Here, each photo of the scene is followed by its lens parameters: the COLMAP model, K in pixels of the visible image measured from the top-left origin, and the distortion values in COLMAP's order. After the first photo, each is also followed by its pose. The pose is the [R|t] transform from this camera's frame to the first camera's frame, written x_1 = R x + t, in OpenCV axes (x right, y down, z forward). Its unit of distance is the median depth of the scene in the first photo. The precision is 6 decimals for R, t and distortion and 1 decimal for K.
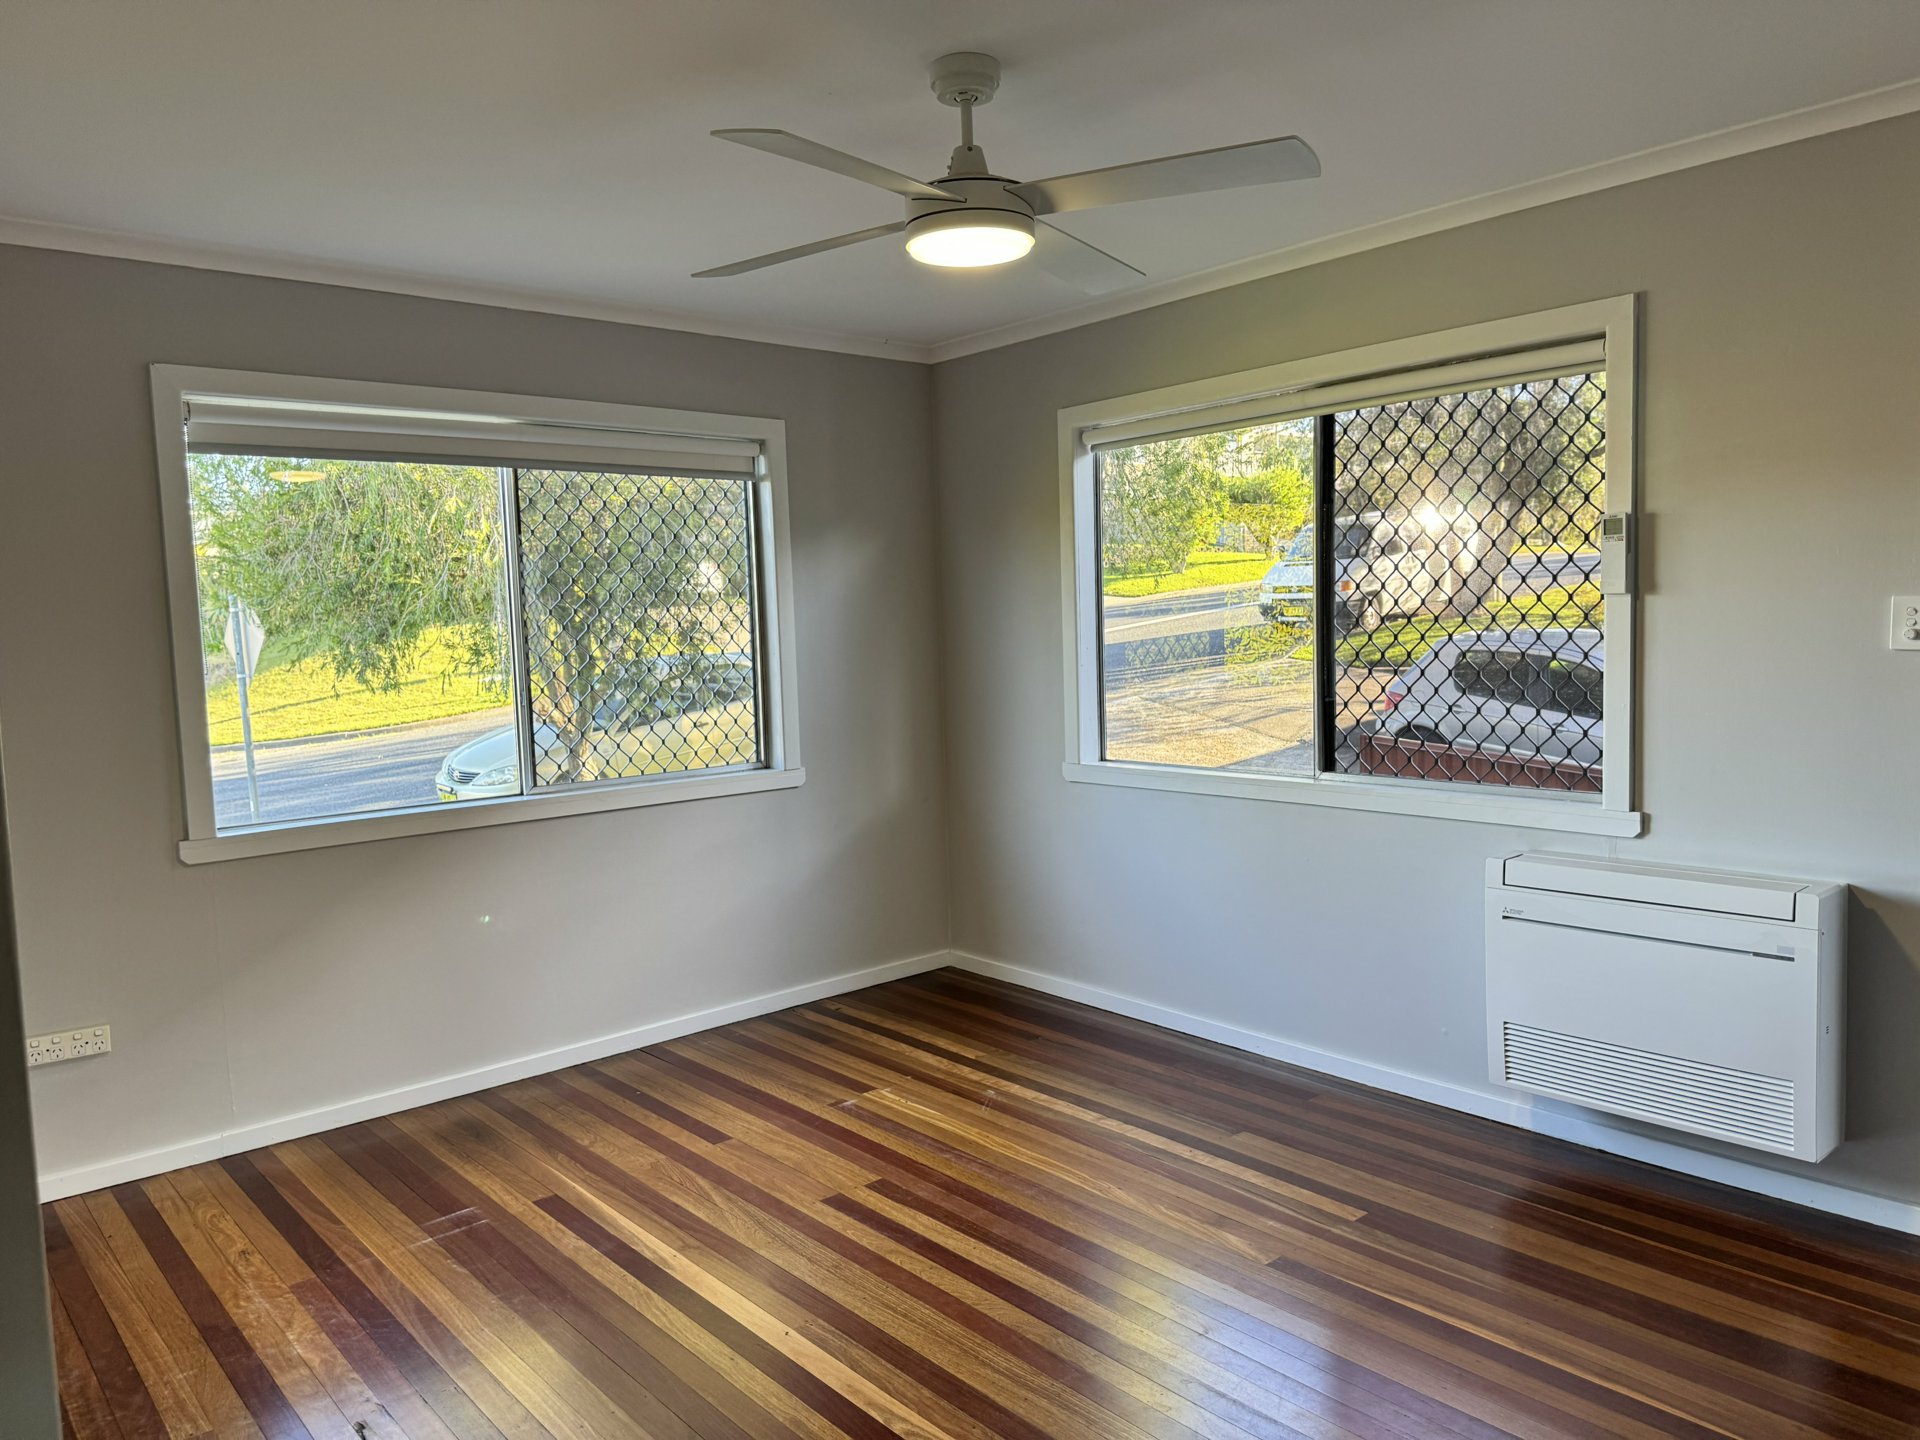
lens RADIAL K [[1349.5, 0, 965.2], [0, 1349.5, 723.0], [0, 0, 1]] dist [0.047799, -0.049728]
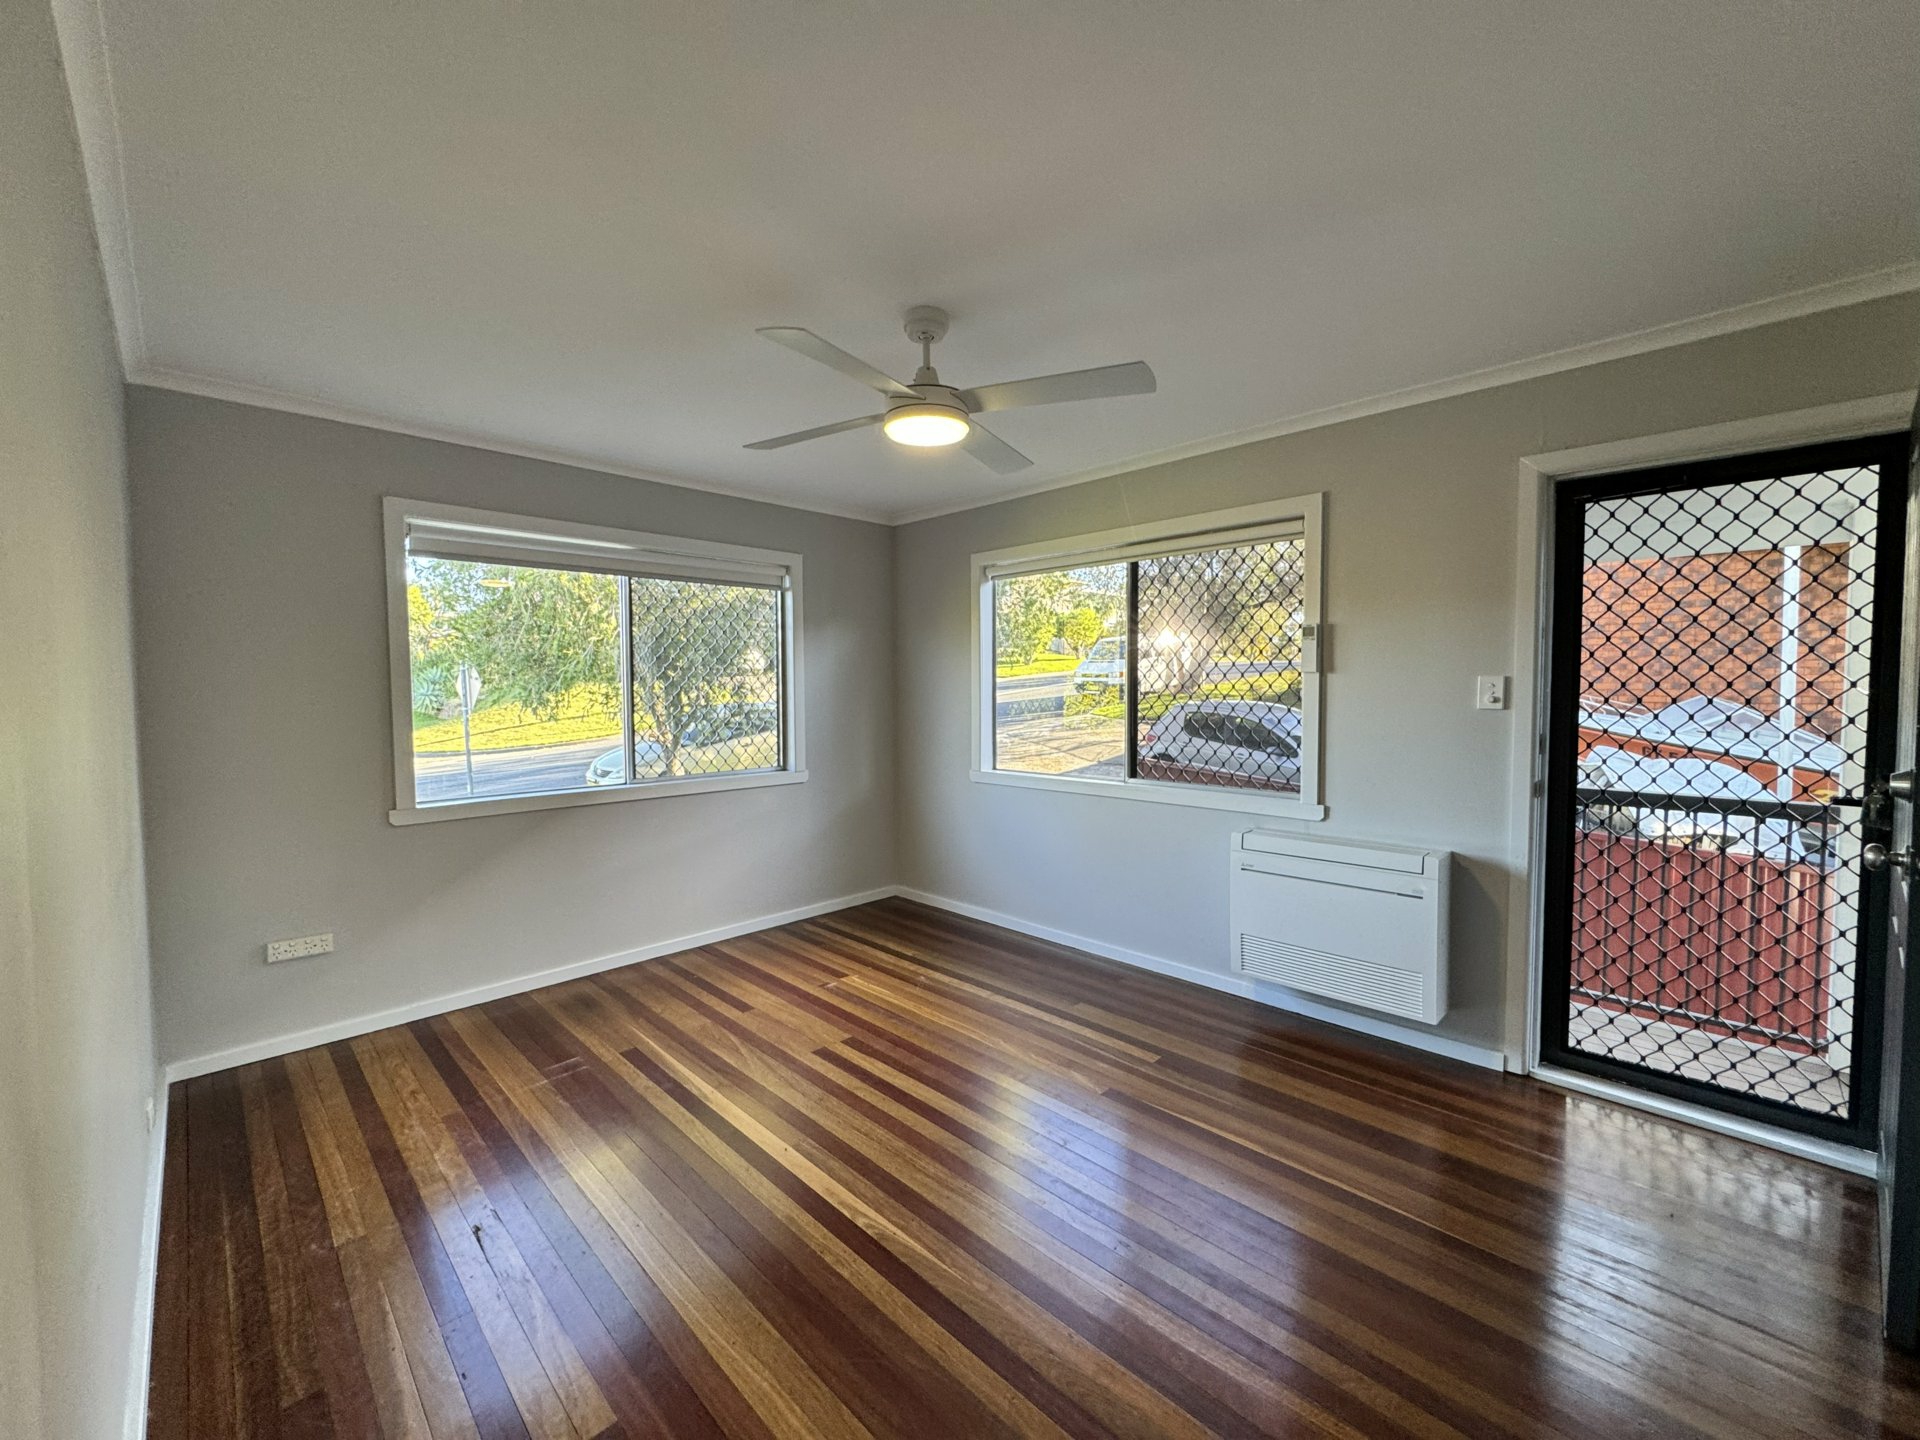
lens RADIAL K [[761.1, 0, 962.2], [0, 761.1, 720.8], [0, 0, 1]] dist [-0.004444, 0.001124]
pose [[0.996639, 0.023520, 0.078474, -0.012103], [-0.020473, 0.999013, -0.039407, 0.007830], [-0.079323, 0.037668, 0.996137, 0.111130]]
